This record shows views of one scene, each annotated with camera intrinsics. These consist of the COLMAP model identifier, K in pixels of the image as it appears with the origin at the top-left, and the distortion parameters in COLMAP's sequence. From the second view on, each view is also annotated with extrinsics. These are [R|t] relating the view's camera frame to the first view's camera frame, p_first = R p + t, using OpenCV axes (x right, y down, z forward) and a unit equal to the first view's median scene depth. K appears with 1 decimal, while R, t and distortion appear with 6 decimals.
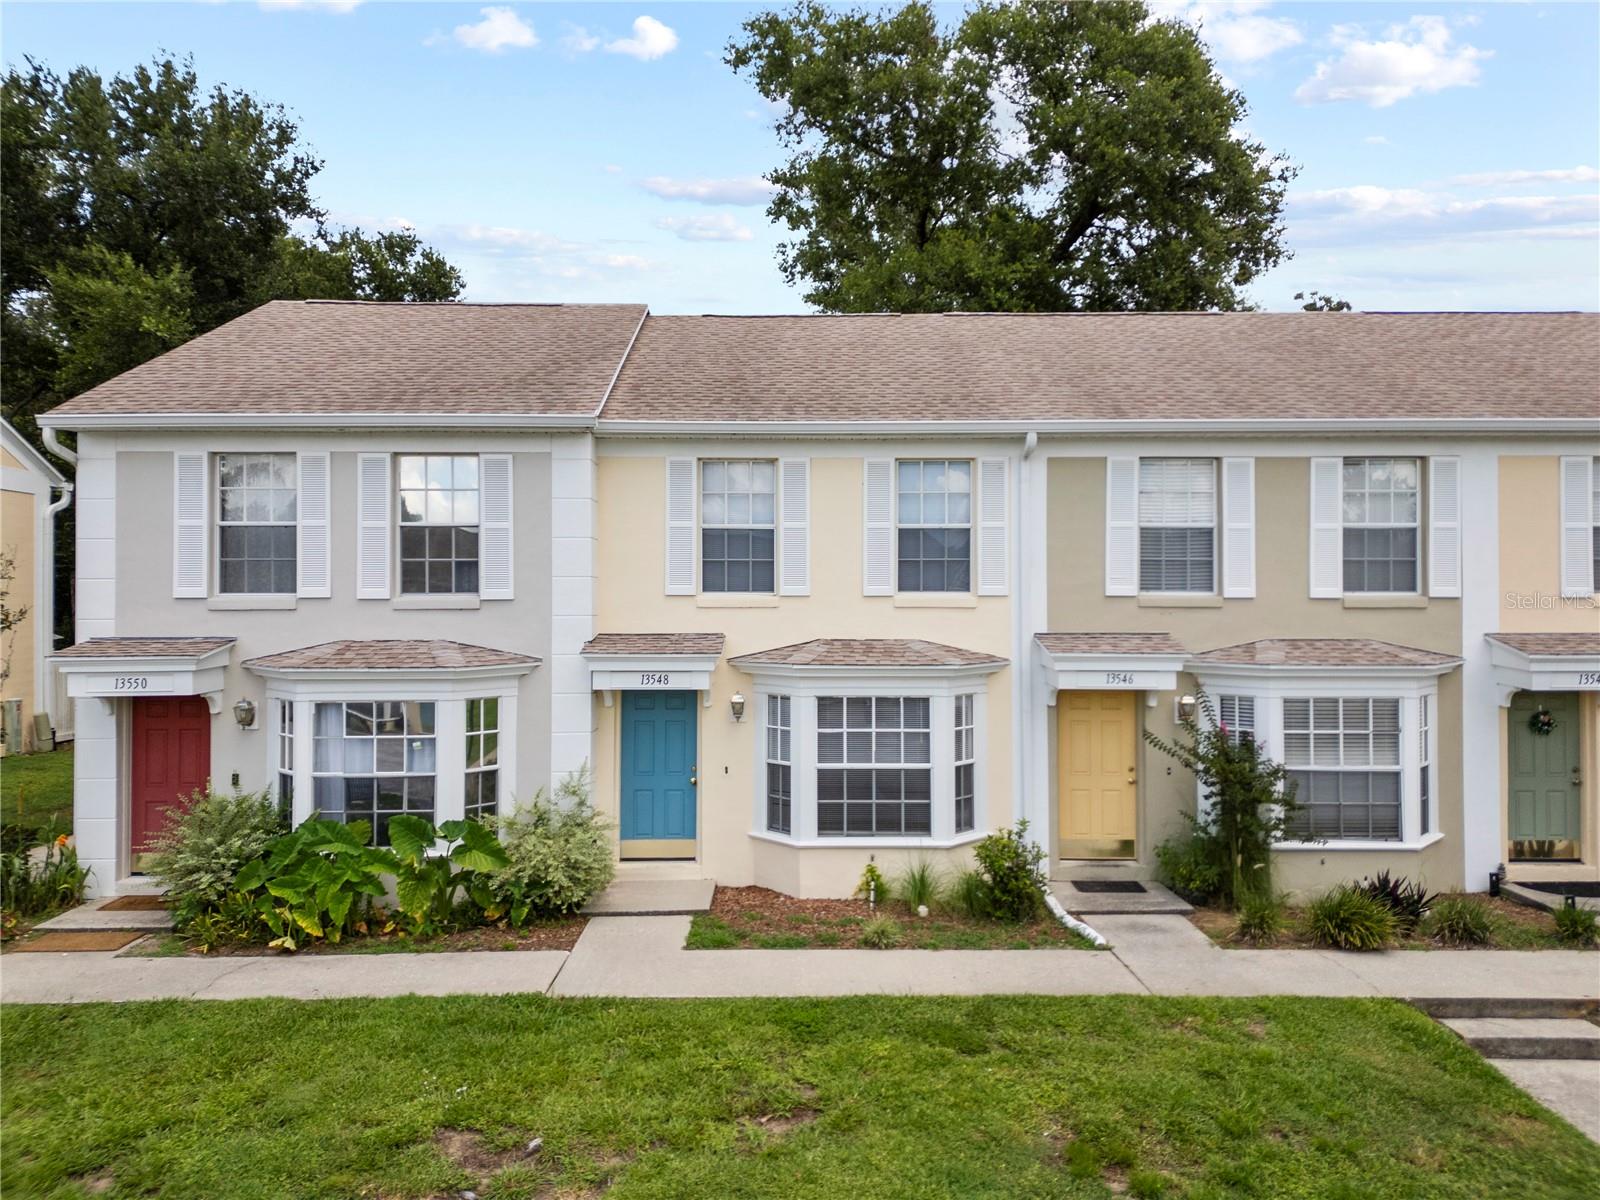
lens RADIAL K [[1189.3, 0, 798.4], [0, 1189.3, 539.6], [0, 0, 1]] dist [0.045905, 0.001578]
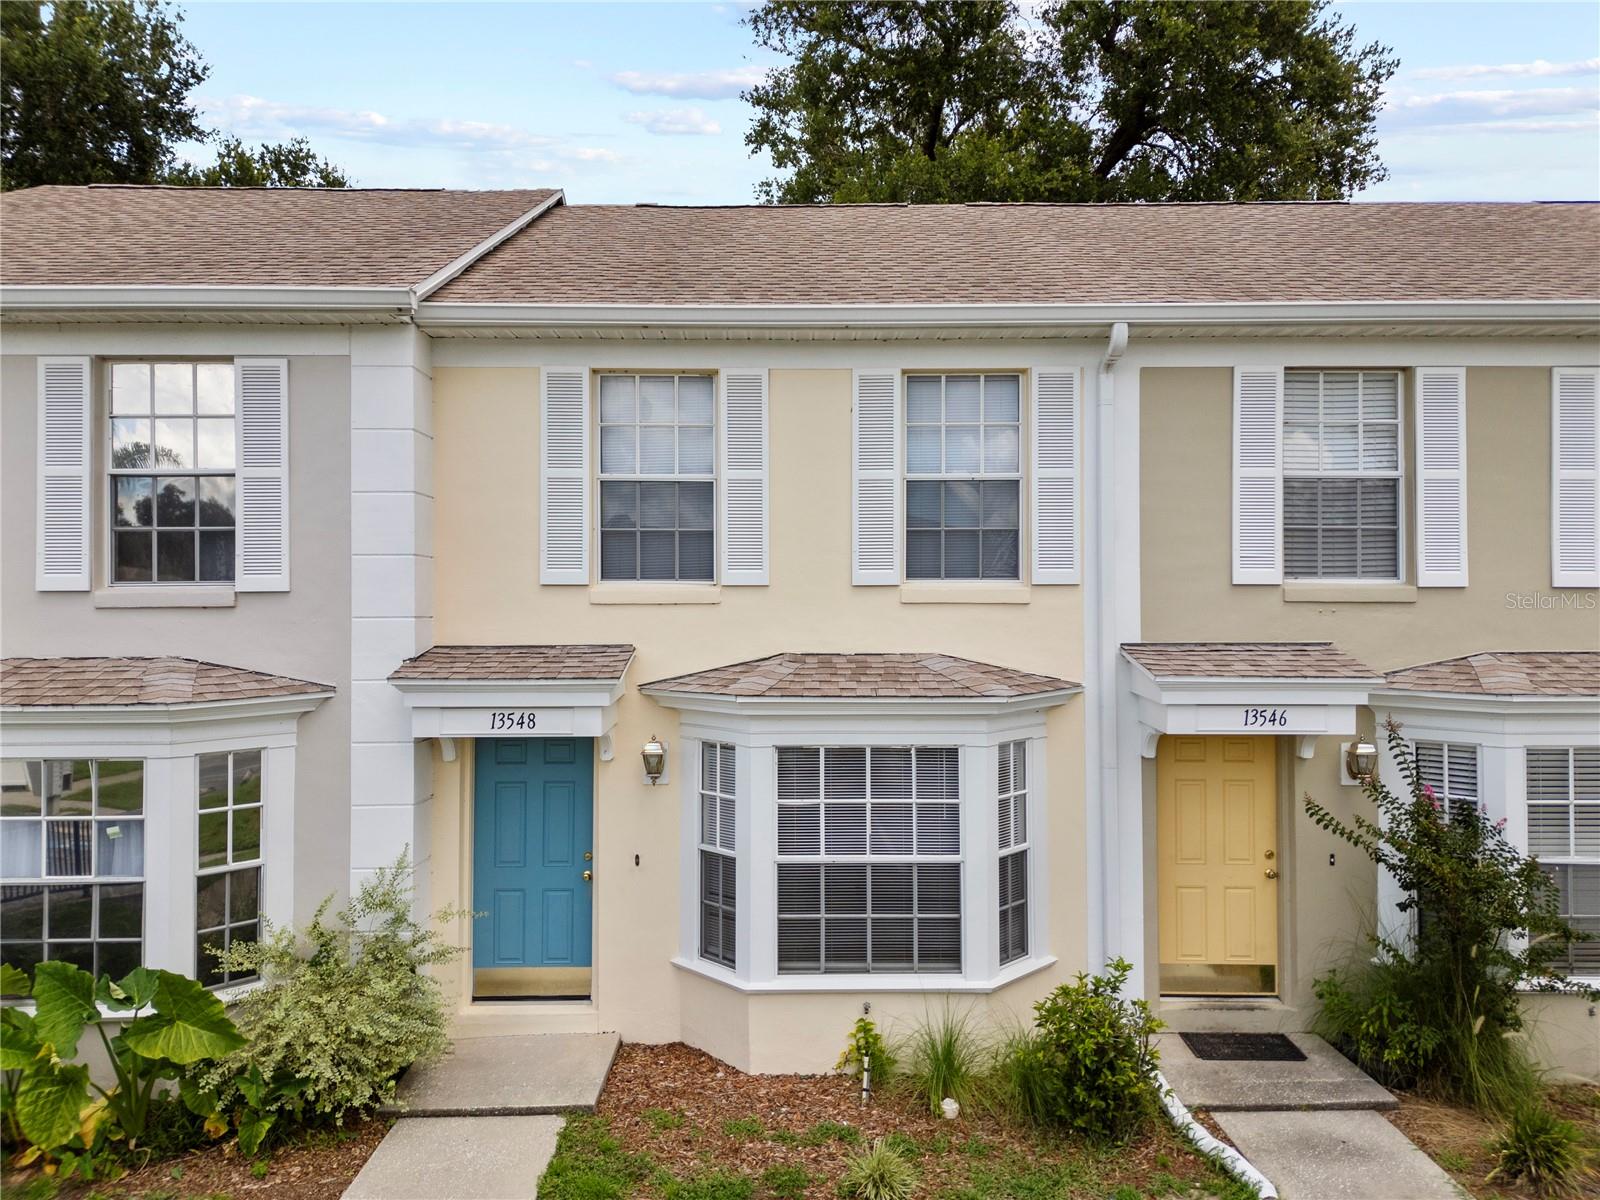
lens RADIAL K [[1148.5, 0, 801.9], [0, 1148.5, 550.2], [0, 0, 1]] dist [0.024273, -0.004546]
pose [[0.999998, -0.001800, -0.000989, 0.028923], [0.001806, 0.999980, 0.006046, 0.025142], [0.000978, -0.006048, 0.999981, 0.394761]]
